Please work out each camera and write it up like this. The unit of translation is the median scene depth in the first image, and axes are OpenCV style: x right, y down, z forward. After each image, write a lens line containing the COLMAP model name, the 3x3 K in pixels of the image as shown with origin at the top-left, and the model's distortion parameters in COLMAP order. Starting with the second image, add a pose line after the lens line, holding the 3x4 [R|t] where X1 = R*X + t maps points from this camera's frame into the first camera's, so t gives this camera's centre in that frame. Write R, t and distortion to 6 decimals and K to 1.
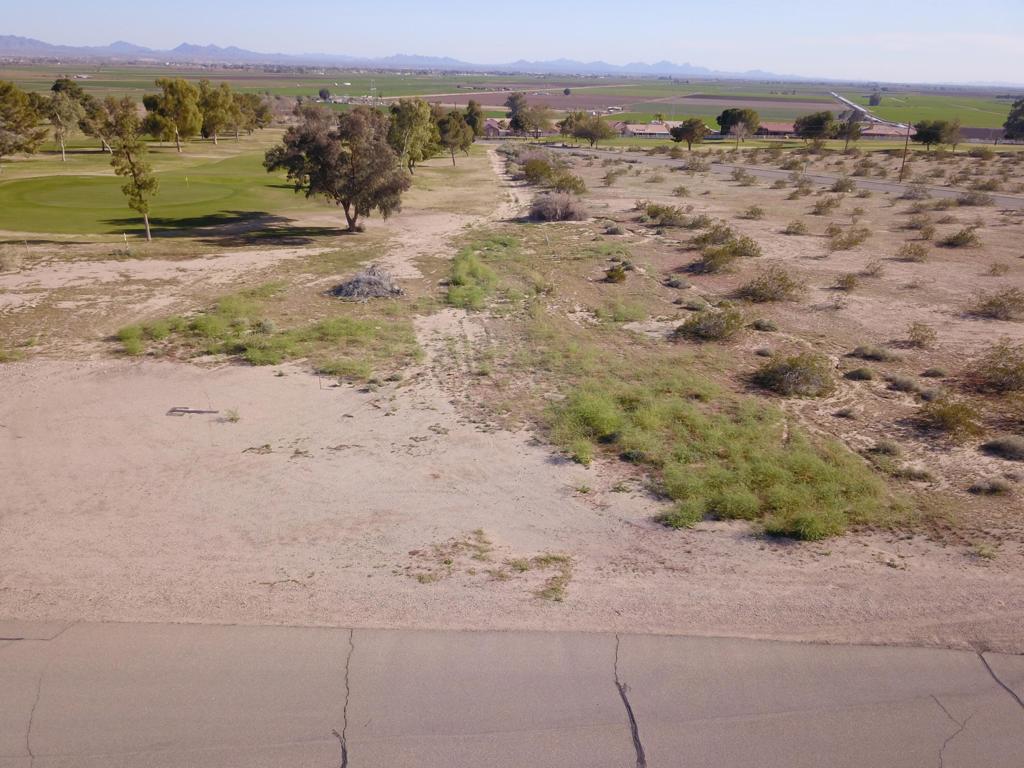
lens RADIAL K [[783.5, 0, 505.4], [0, 783.5, 381.2], [0, 0, 1]] dist [0.008488, -0.007492]
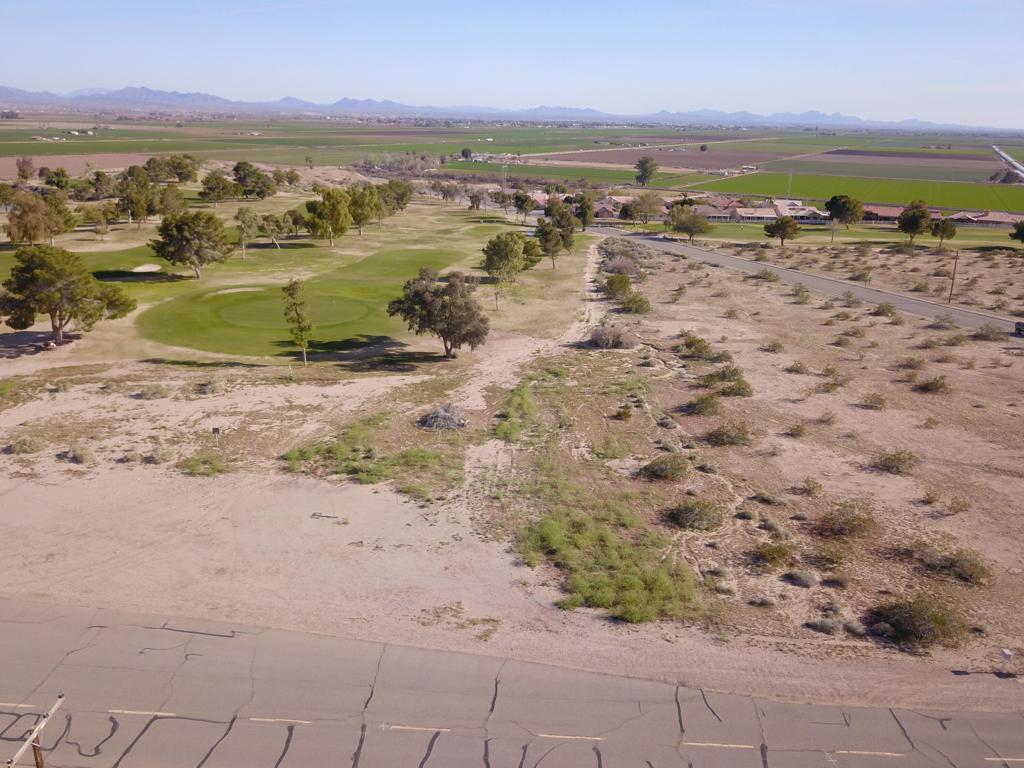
lens RADIAL K [[783.5, 0, 506.9], [0, 783.5, 378.2], [0, 0, 1]] dist [0.008488, -0.007492]
pose [[0.986072, 0.047615, -0.159358, 0.244683], [-0.057264, 0.996758, -0.056513, -0.172235], [0.156151, 0.064851, 0.985602, -0.623469]]
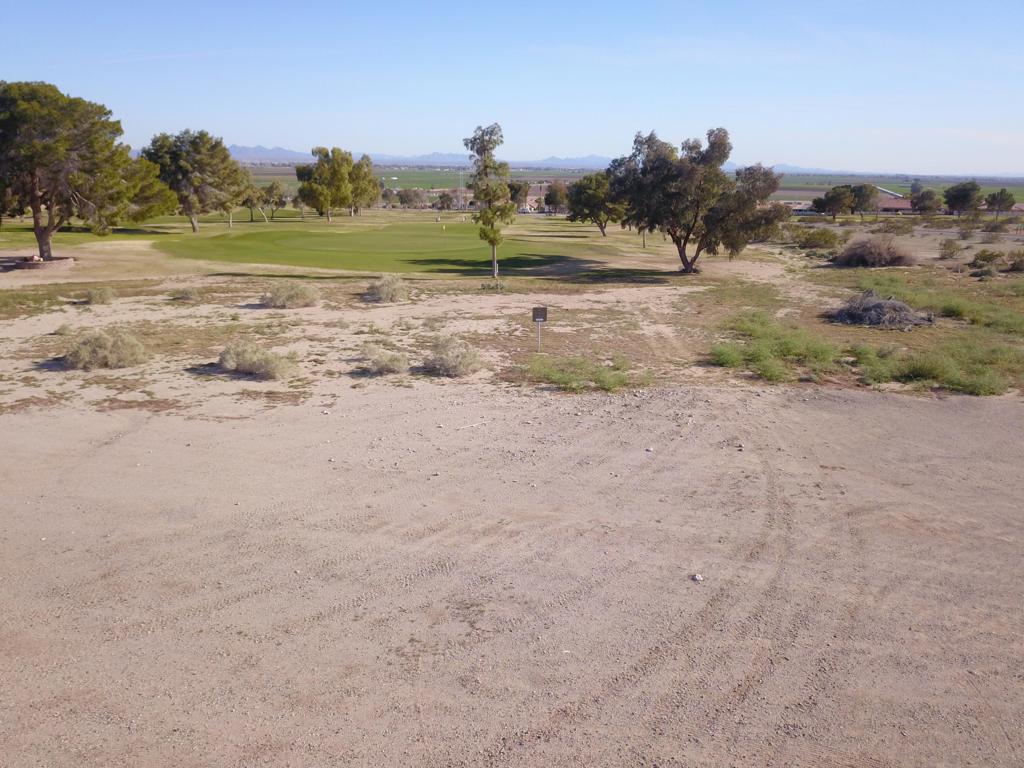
lens RADIAL K [[783.5, 0, 505.6], [0, 783.5, 384.2], [0, 0, 1]] dist [0.008488, -0.007492]
pose [[0.999166, 0.002026, -0.040792, -0.729528], [-0.006347, 0.994339, -0.106064, 0.047356], [0.040346, 0.106235, 0.993522, 0.297855]]
